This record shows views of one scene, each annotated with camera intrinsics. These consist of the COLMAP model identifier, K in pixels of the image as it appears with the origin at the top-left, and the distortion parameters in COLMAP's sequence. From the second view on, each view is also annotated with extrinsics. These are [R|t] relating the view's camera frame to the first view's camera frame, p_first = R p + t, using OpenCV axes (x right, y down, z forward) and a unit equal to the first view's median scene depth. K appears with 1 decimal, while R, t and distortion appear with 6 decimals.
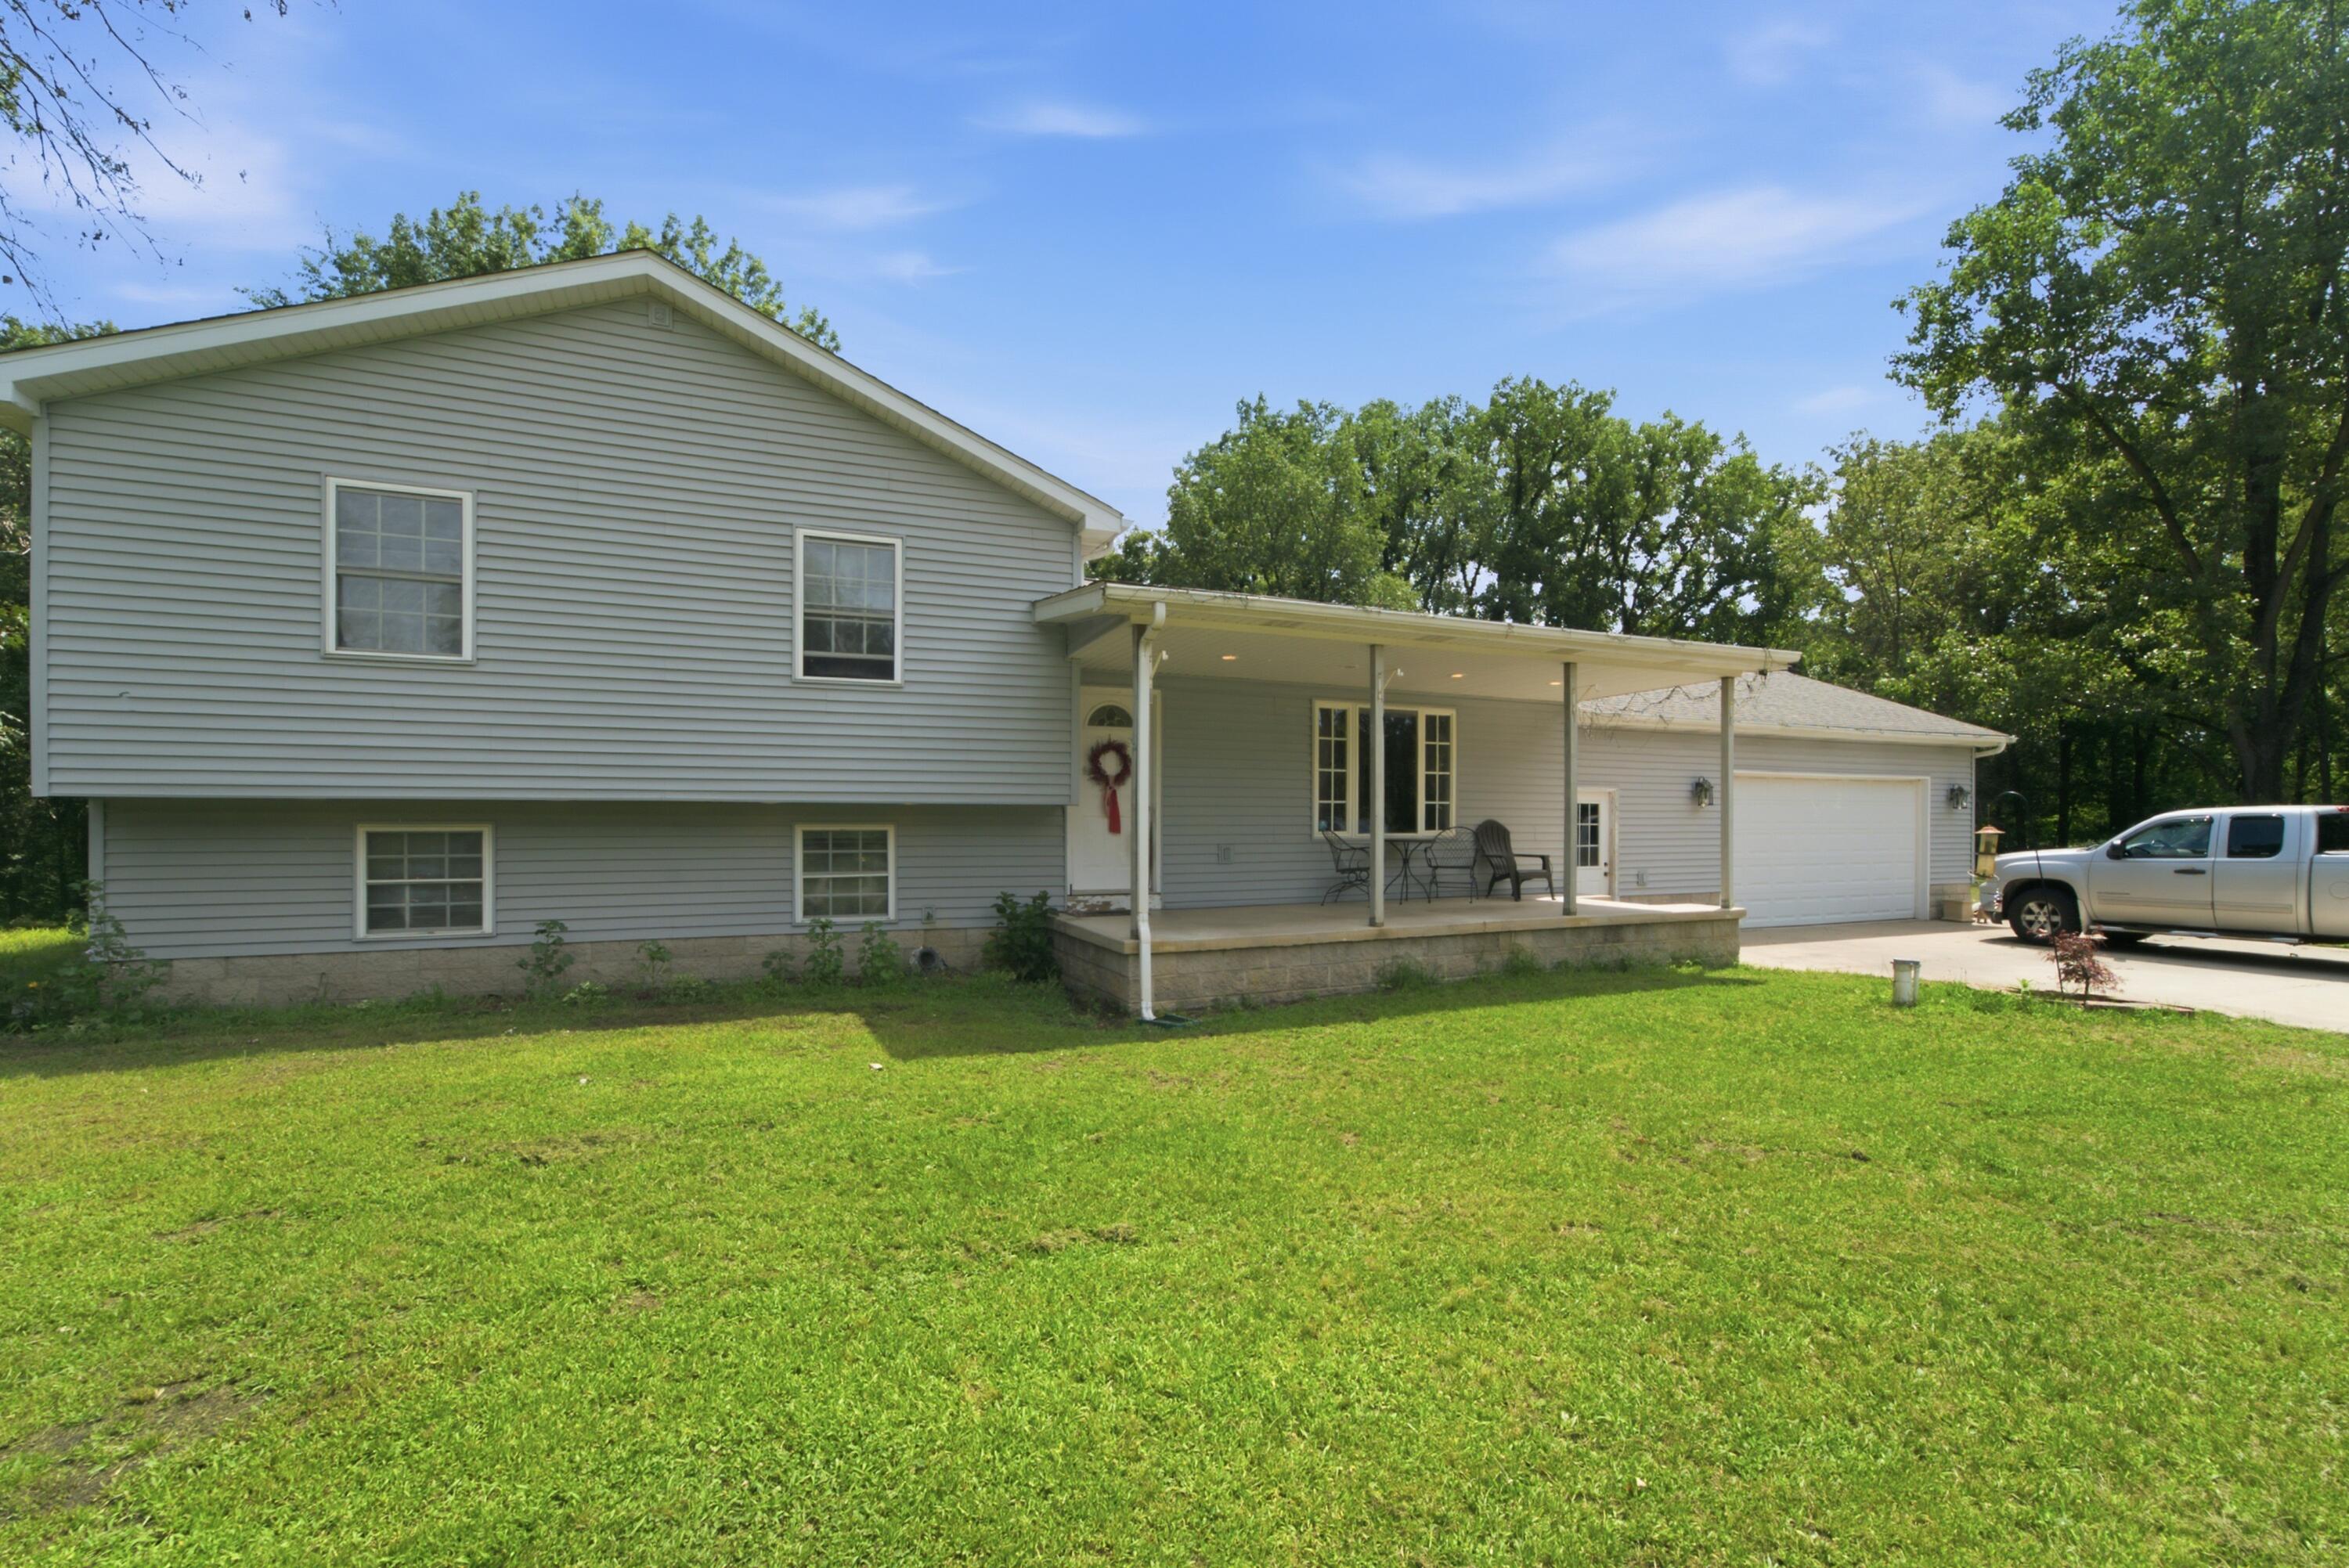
lens RADIAL K [[980.1, 0, 956.6], [0, 980.1, 793.7], [0, 0, 1]] dist [-0.043592, 0.027986]
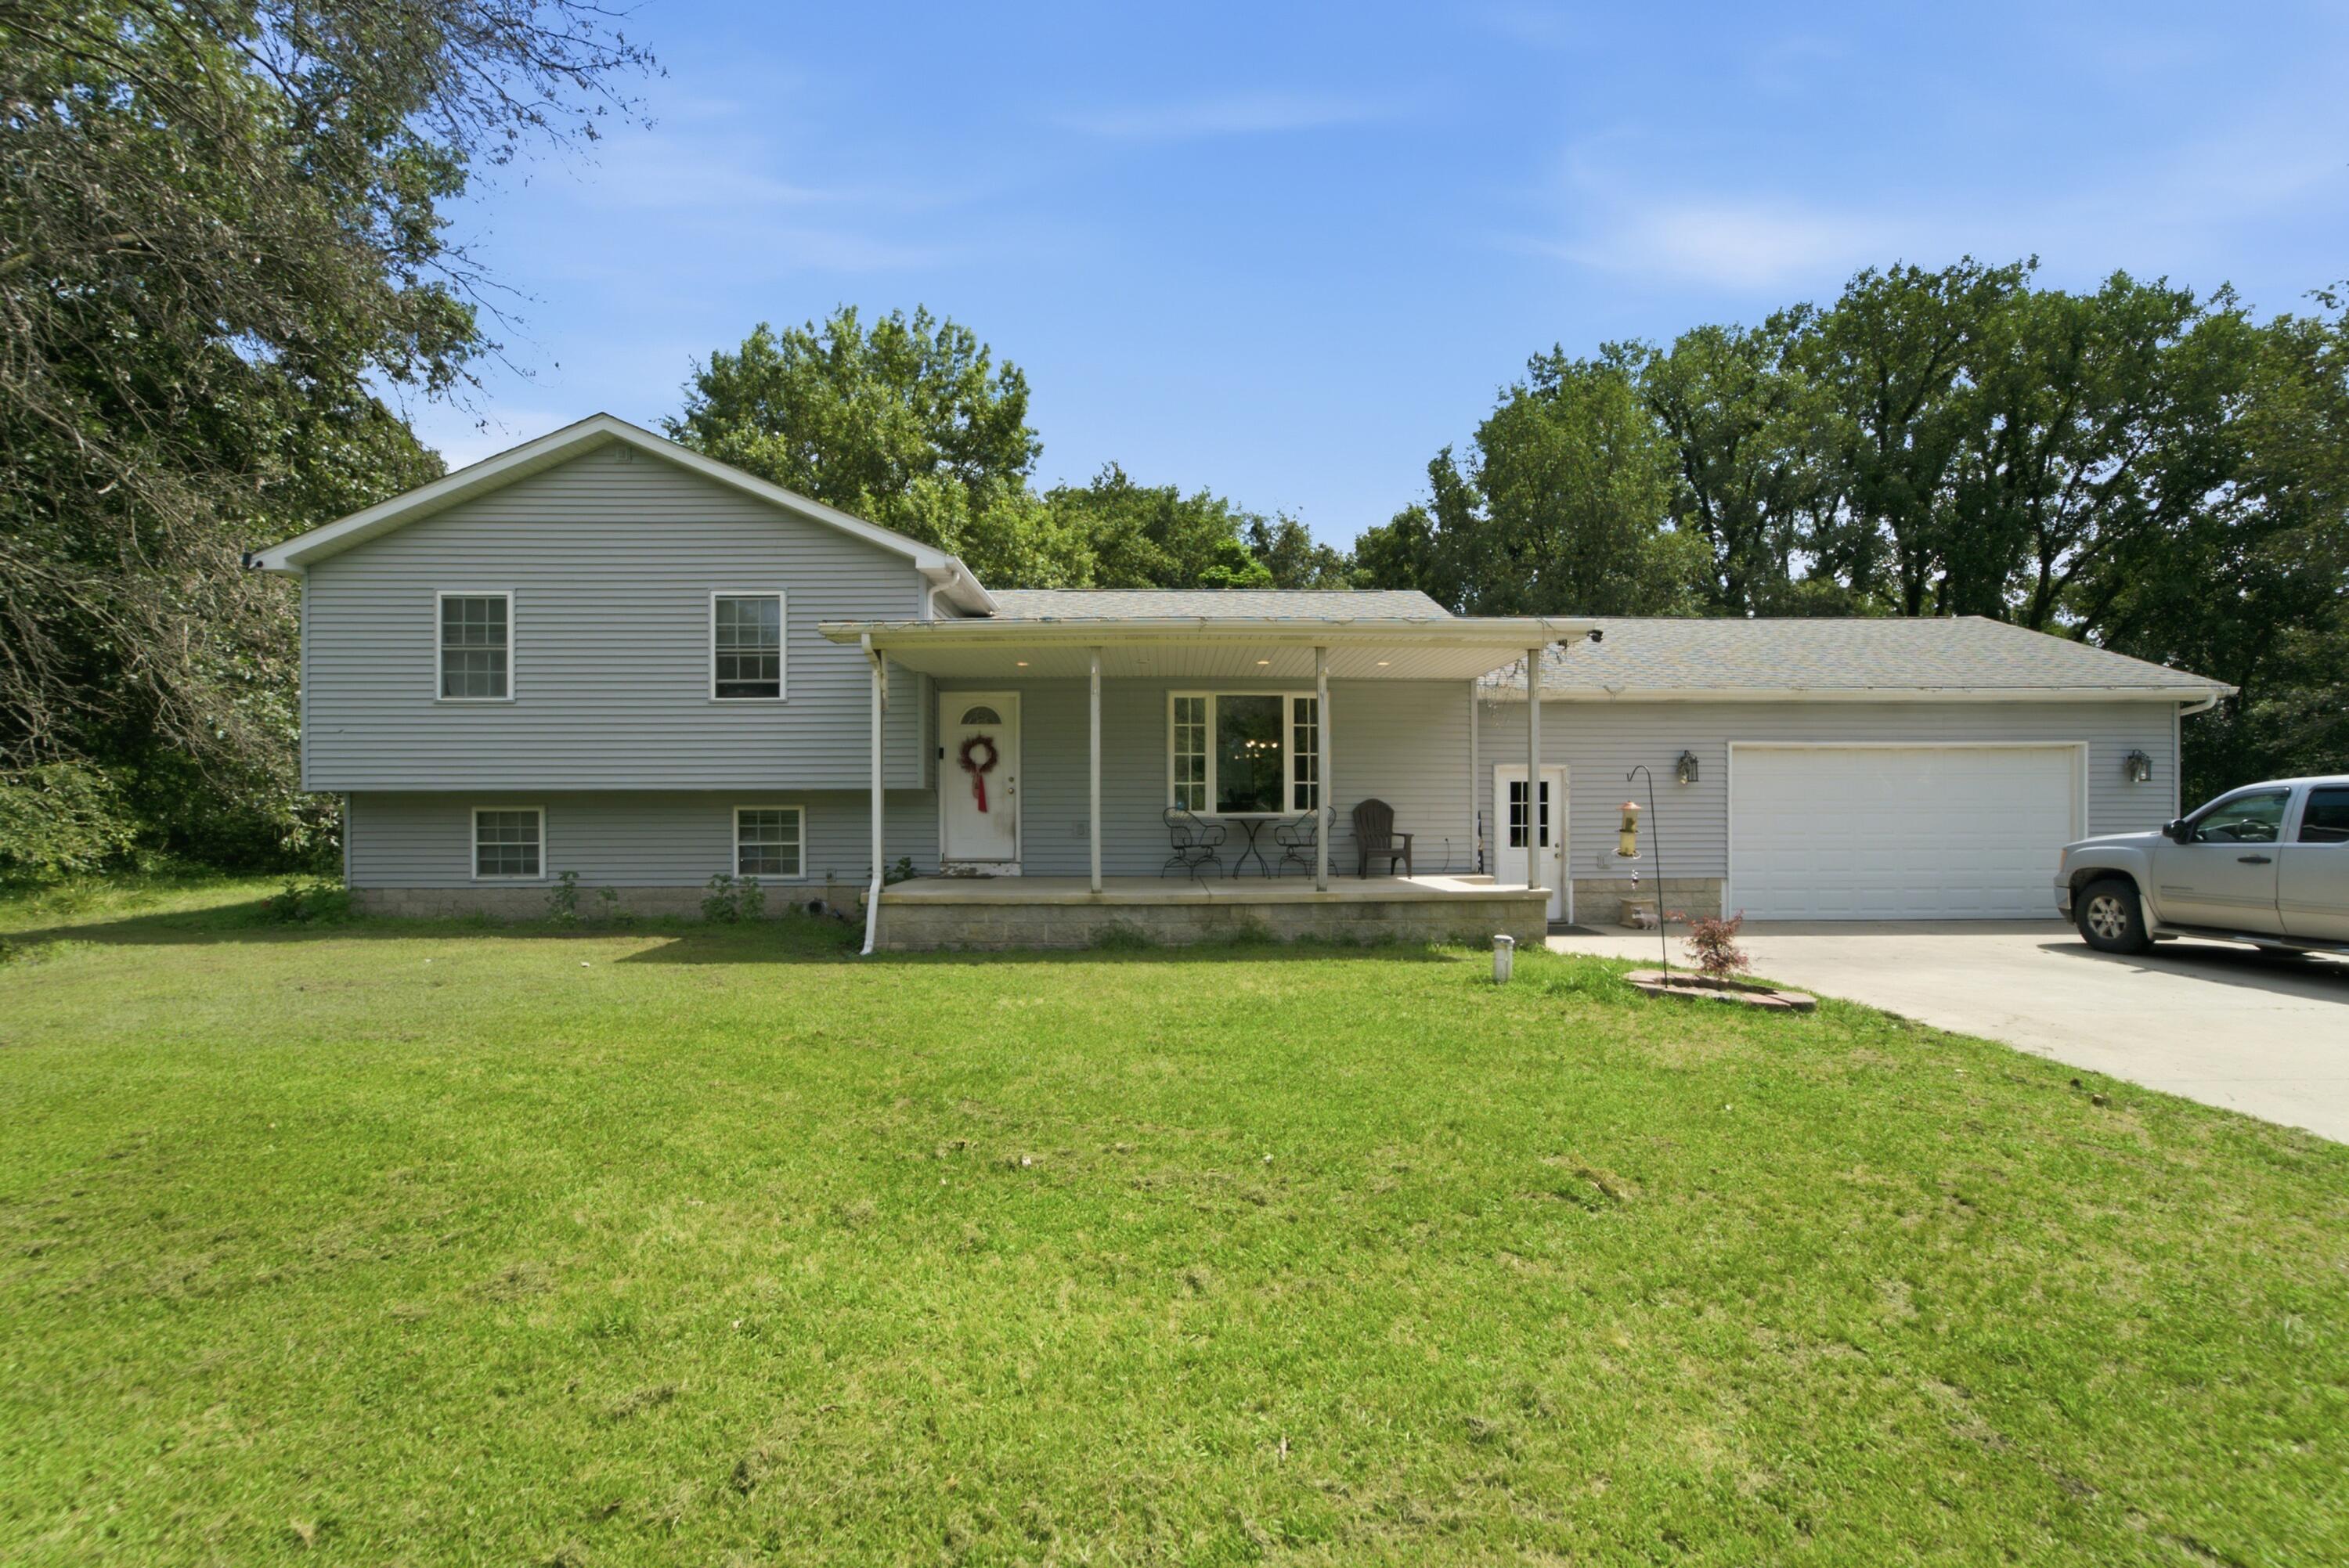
lens RADIAL K [[959.0, 0, 1173.3], [0, 959.0, 791.2], [0, 0, 1]] dist [-0.011467, -0.000179]
pose [[0.928183, -0.008736, -0.372022, 0.771254], [0.015514, 0.999764, 0.015229, 0.000173], [0.371801, -0.019907, 0.928099, -0.010286]]
